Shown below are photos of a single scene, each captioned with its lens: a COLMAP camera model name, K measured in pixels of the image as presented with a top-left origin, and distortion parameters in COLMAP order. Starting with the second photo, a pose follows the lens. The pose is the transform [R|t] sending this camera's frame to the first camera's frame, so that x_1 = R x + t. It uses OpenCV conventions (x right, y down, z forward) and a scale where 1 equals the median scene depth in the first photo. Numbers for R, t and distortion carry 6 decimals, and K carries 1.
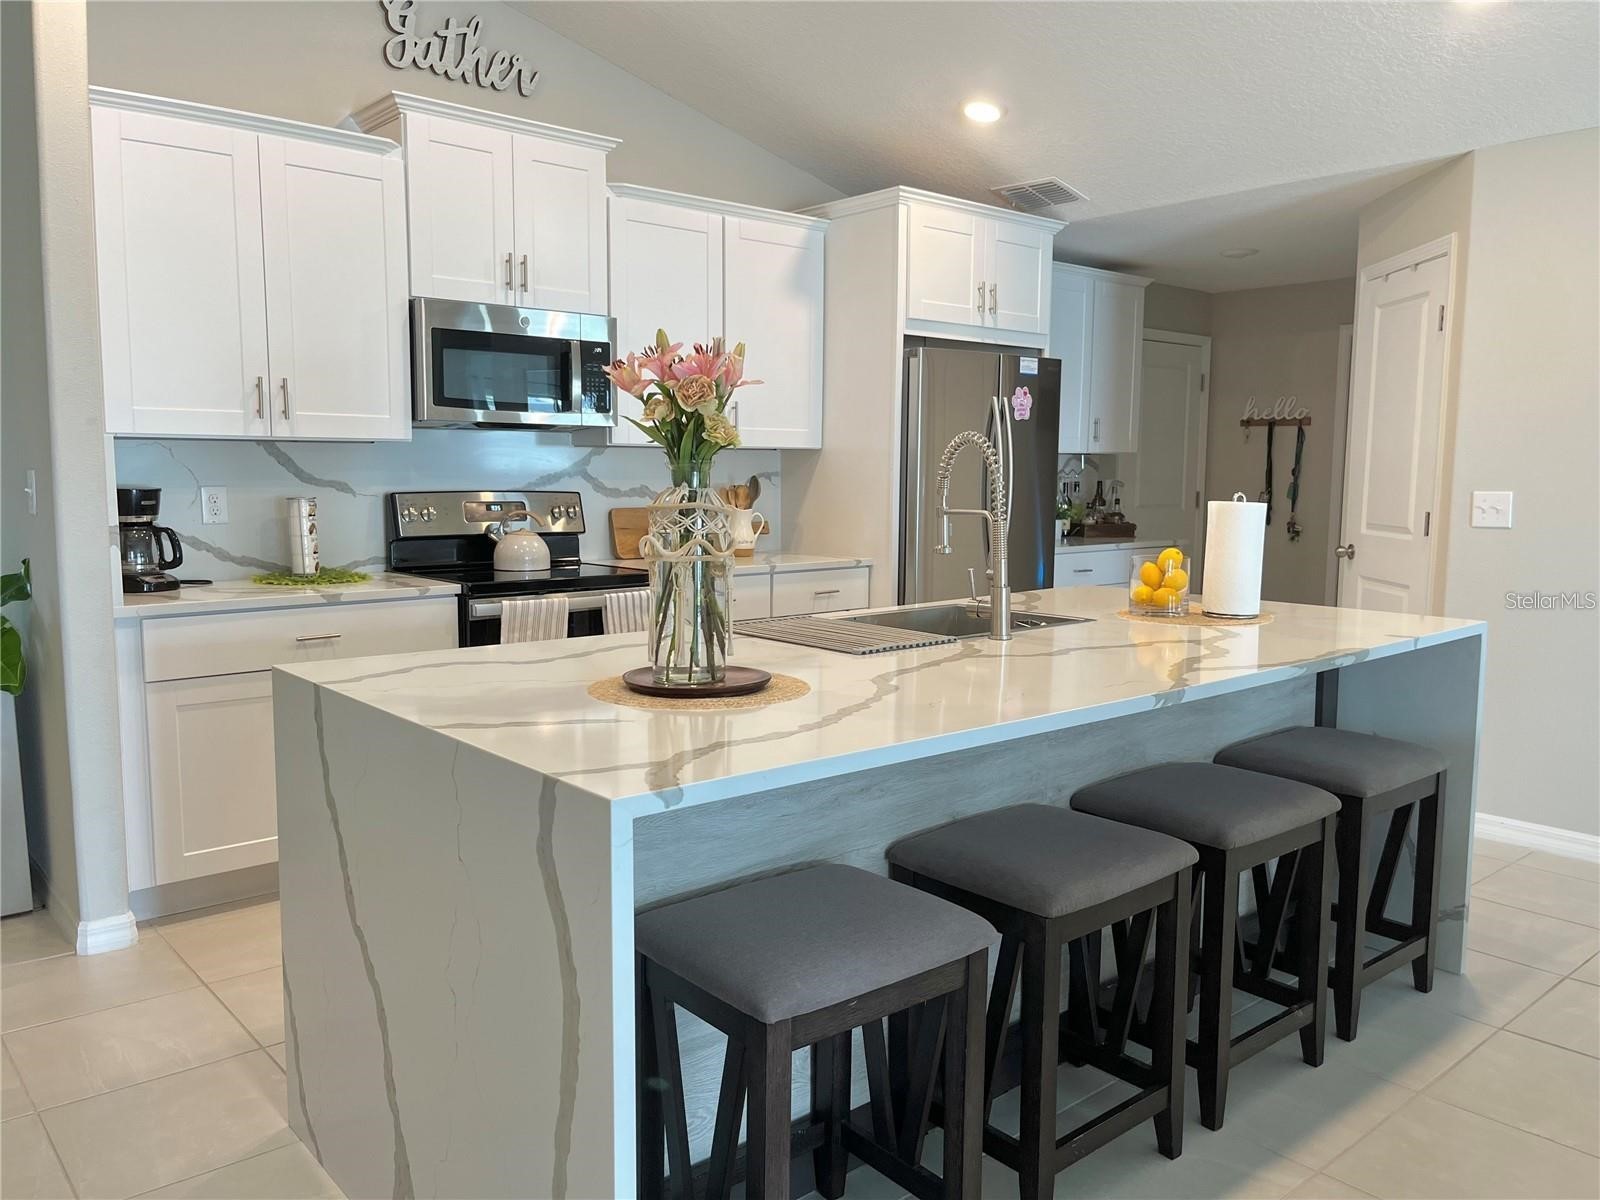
lens RADIAL K [[1220.2, 0, 807.5], [0, 1220.2, 598.4], [0, 0, 1]] dist [0.072505, -0.091168]
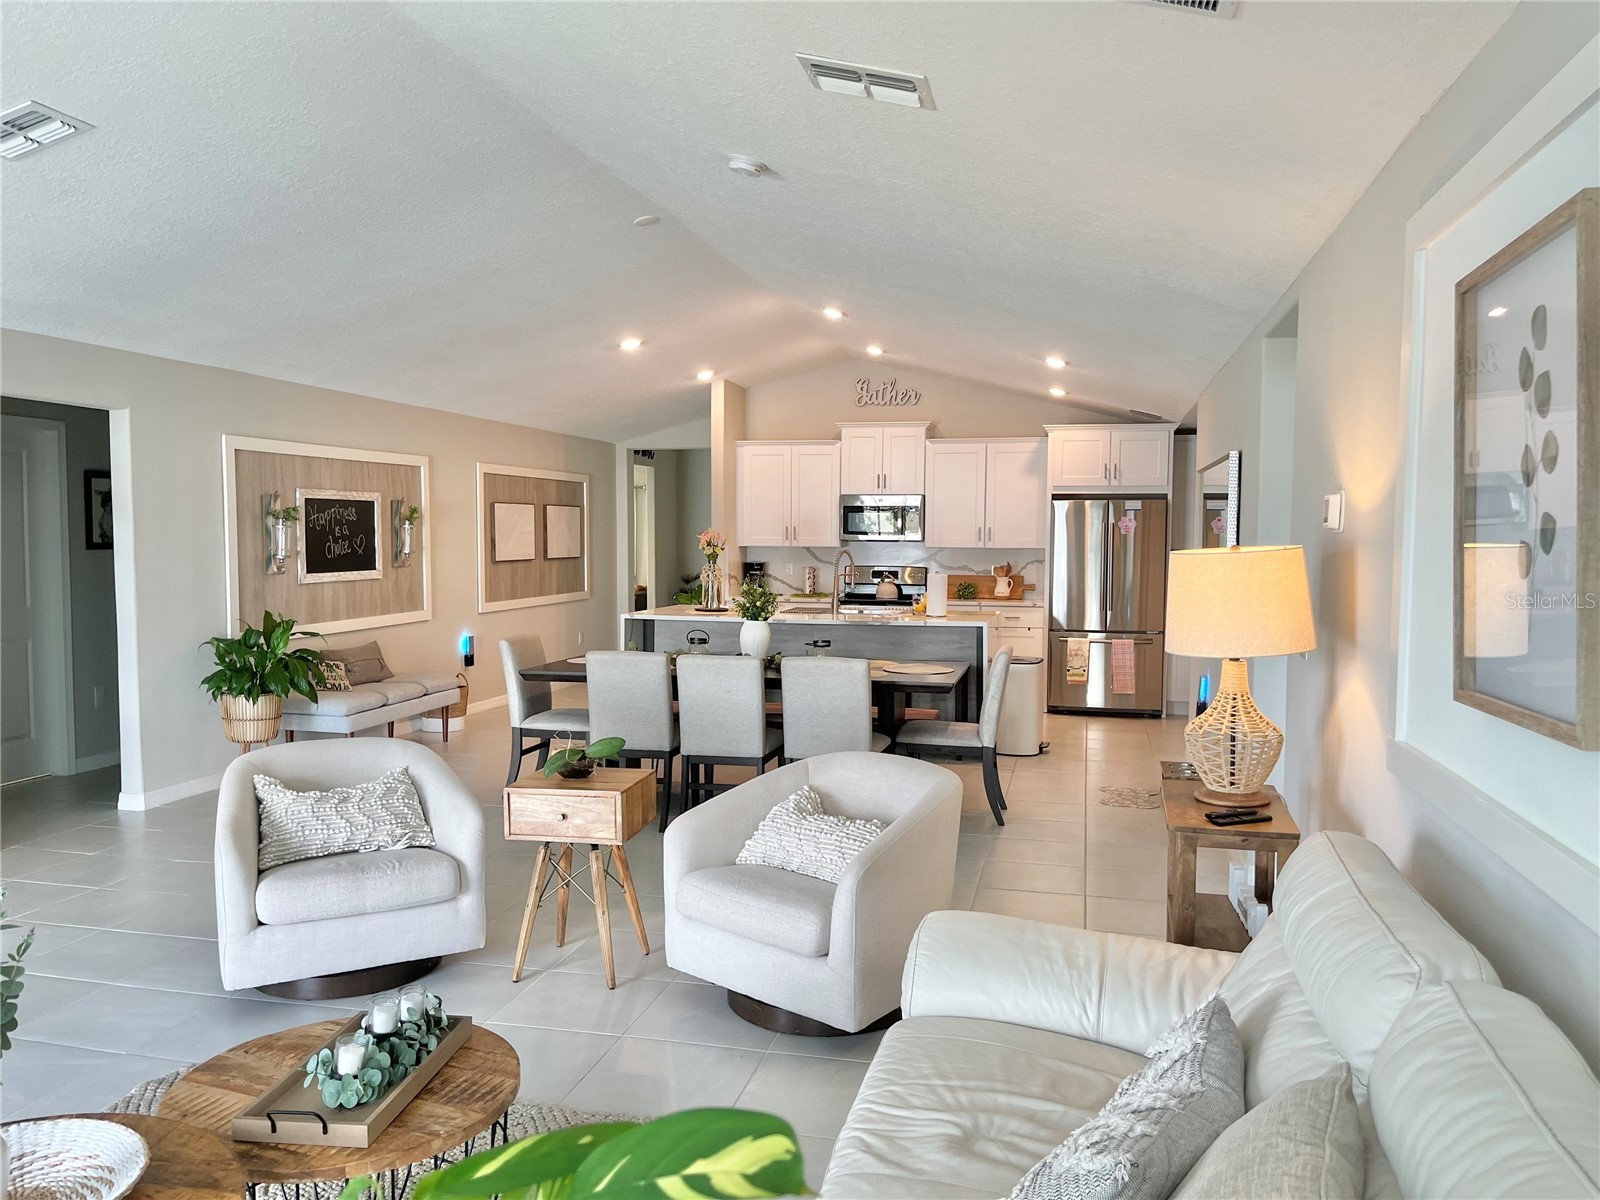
lens RADIAL K [[1214.4, 0, 807.9], [0, 1214.4, 612.3], [0, 0, 1]] dist [0.058342, -0.090679]
pose [[0.594694, 0.049271, -0.802441, 1.708412], [-0.090288, 0.995899, -0.005763, 0.035160], [0.798866, 0.075878, 0.596704, -0.607986]]
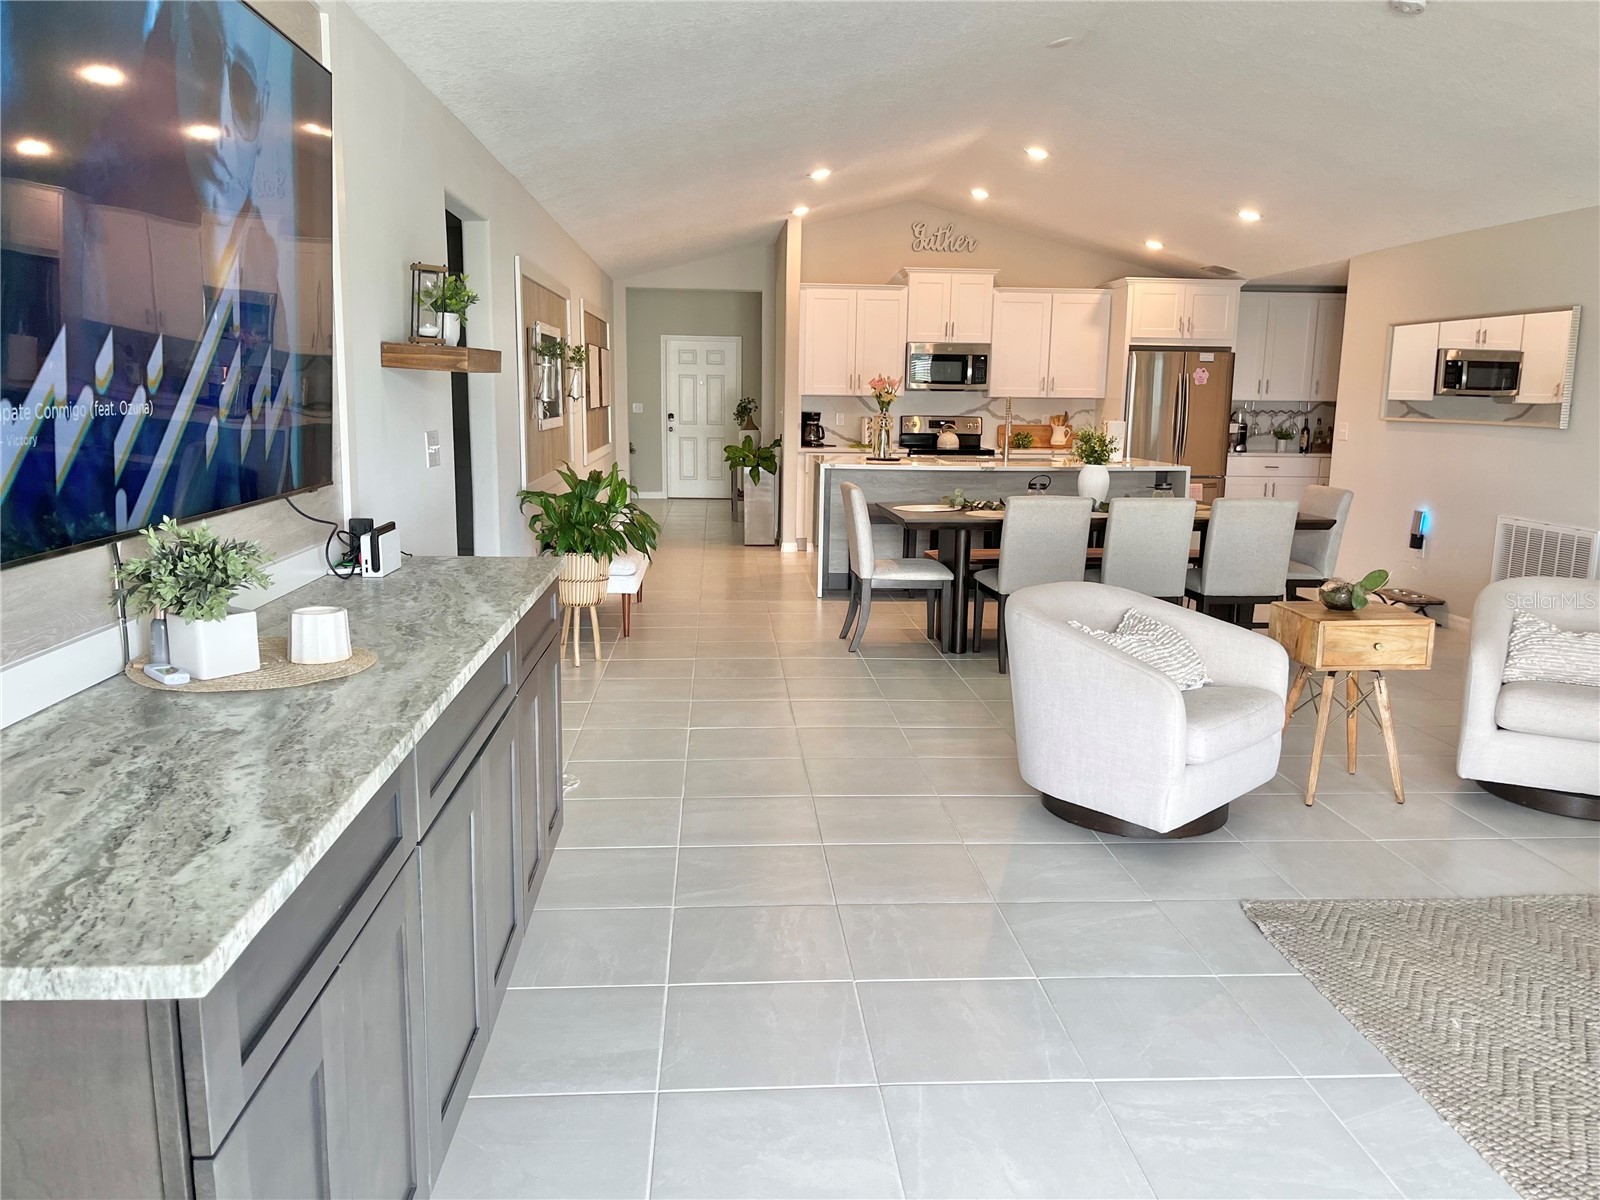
lens RADIAL K [[1214.4, 0, 807.9], [0, 1214.4, 612.3], [0, 0, 1]] dist [0.058342, -0.090679]
pose [[0.801615, 0.111243, -0.587400, 1.076306], [-0.074833, 0.993479, 0.086024, 0.122619], [0.593139, -0.025002, 0.804712, -1.221601]]
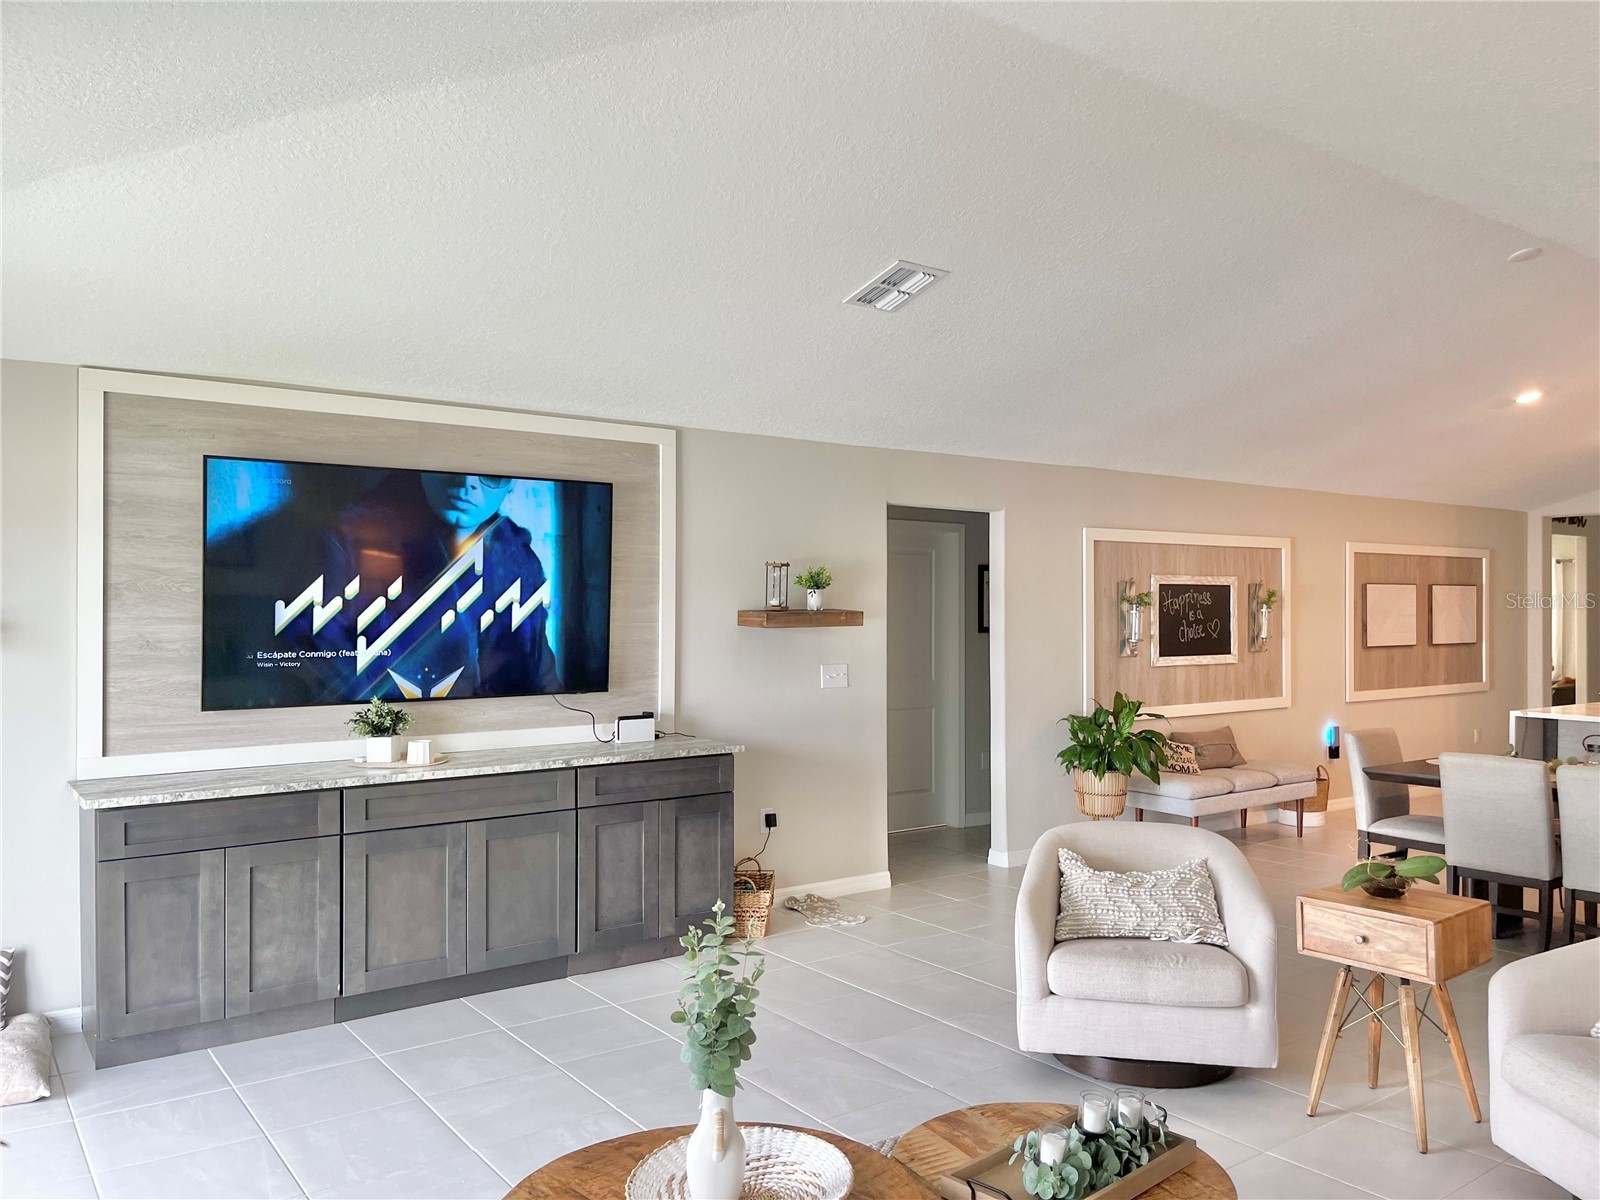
lens RADIAL K [[1214.4, 0, 807.9], [0, 1214.4, 612.3], [0, 0, 1]] dist [0.058342, -0.090679]
pose [[-0.073989, -0.007095, -0.997234, 1.709536], [-0.109840, 0.993949, 0.001078, 0.023963], [0.991192, 0.109616, -0.074320, -0.525737]]
